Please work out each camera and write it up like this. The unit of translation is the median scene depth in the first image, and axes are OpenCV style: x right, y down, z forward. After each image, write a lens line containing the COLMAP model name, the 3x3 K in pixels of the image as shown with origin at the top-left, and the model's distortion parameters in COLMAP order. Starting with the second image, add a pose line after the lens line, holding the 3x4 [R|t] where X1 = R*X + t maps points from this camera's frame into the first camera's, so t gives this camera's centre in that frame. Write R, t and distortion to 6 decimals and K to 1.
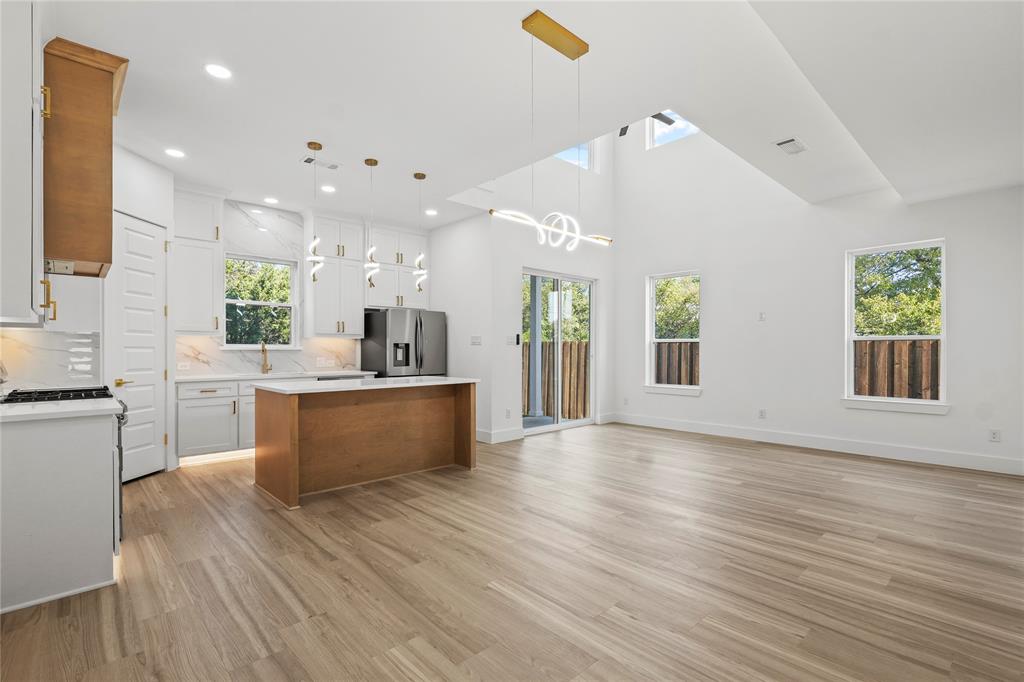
lens RADIAL K [[469.8, 0, 511.2], [0, 469.8, 345.7], [0, 0, 1]] dist [-0.004138, -0.000568]
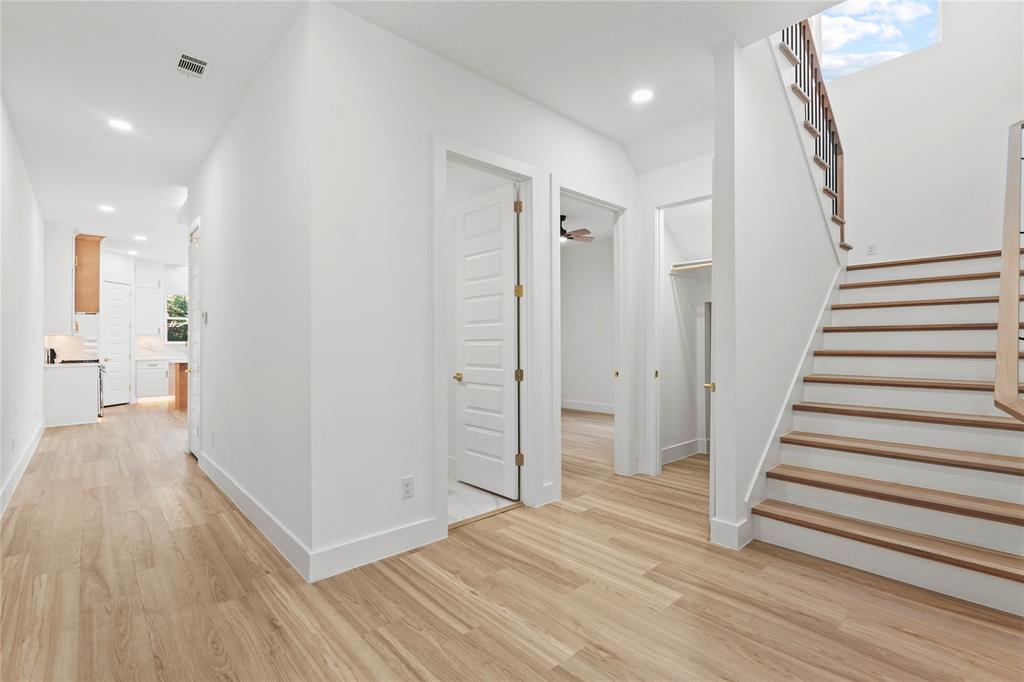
lens RADIAL K [[469.8, 0, 512.2], [0, 469.8, 341.7], [0, 0, 1]] dist [-0.004138, -0.000568]
pose [[0.999857, 0.005950, -0.015833, 0.986886], [-0.005943, 0.999982, 0.000486, -0.014253], [0.015836, -0.000392, 0.999875, -1.044562]]
